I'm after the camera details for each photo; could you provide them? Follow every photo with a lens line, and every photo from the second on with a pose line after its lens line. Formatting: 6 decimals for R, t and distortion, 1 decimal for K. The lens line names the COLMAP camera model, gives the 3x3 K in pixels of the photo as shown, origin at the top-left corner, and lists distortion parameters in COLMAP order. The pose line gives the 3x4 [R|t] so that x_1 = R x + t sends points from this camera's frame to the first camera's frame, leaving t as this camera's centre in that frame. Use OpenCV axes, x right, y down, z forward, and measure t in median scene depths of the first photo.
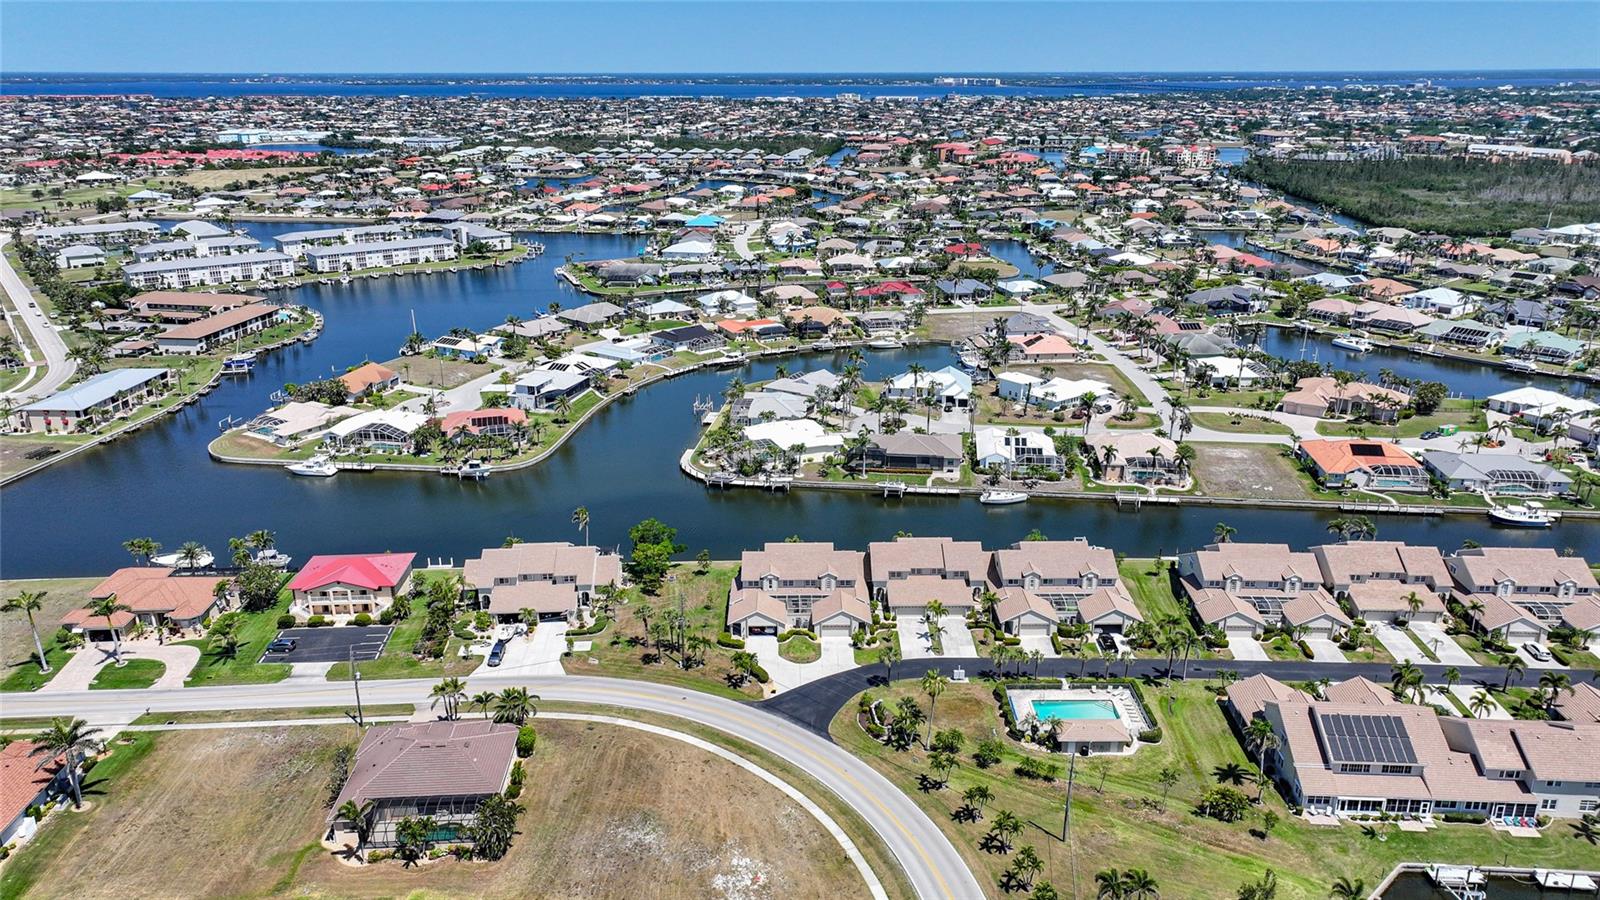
lens RADIAL K [[1119.4, 0, 808.7], [0, 1119.4, 446.2], [0, 0, 1]] dist [0.008724, 0.000934]
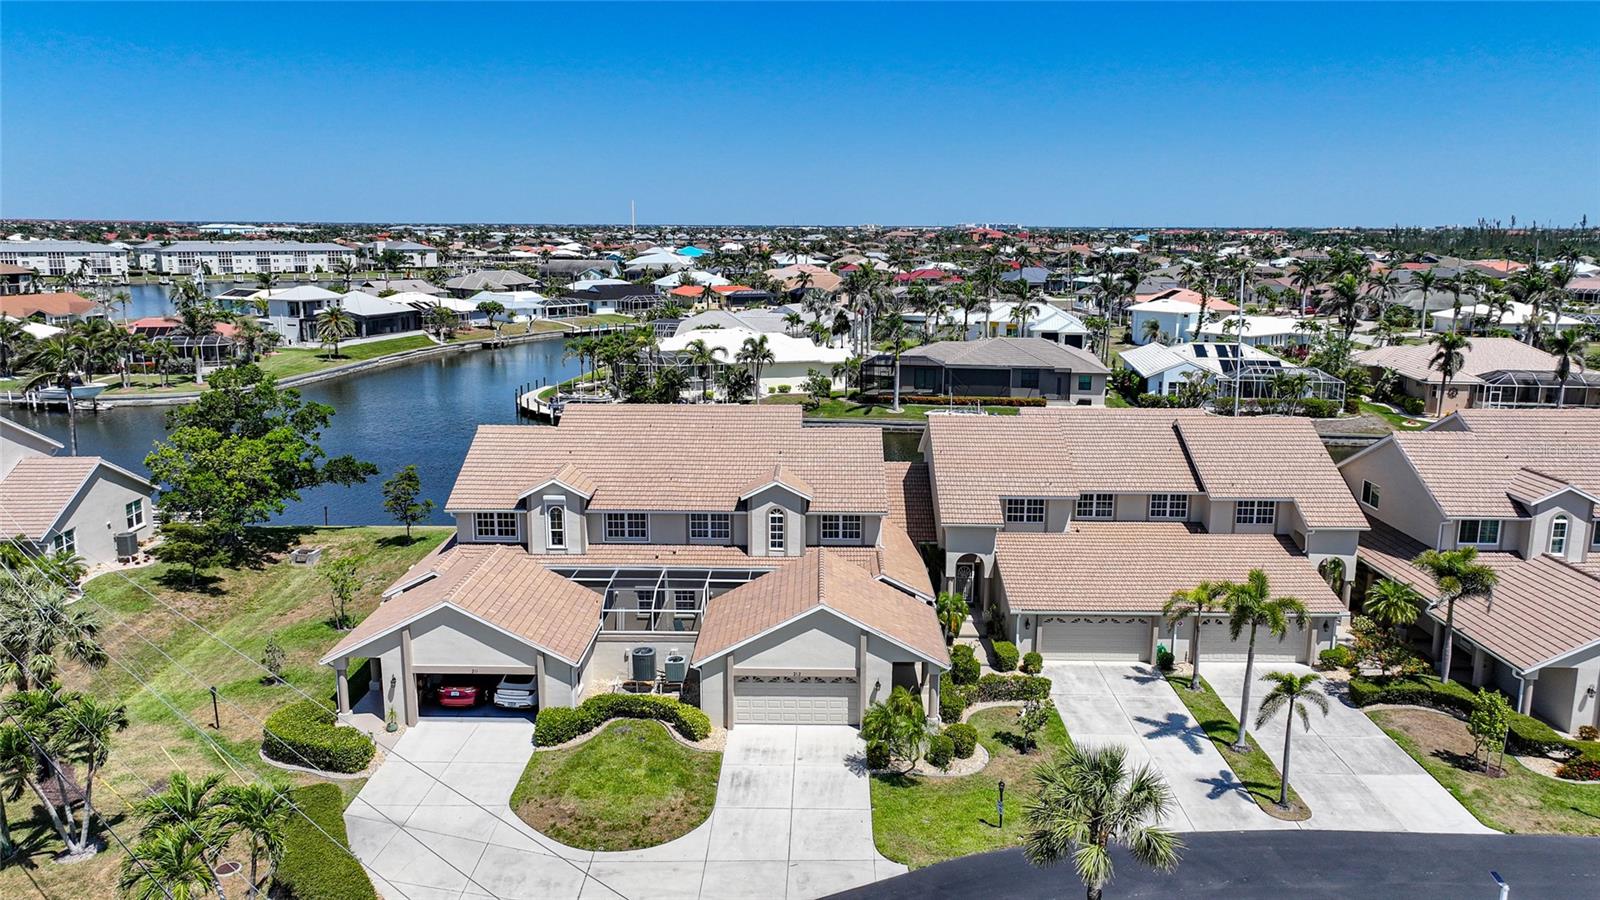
lens RADIAL K [[1119.4, 0, 808.7], [0, 1119.4, 446.2], [0, 0, 1]] dist [0.008724, 0.000934]
pose [[0.999744, 0.011484, -0.019482, 0.030200], [-0.013941, 0.991272, -0.131093, 0.138053], [0.017806, 0.131331, 0.991179, 0.736435]]
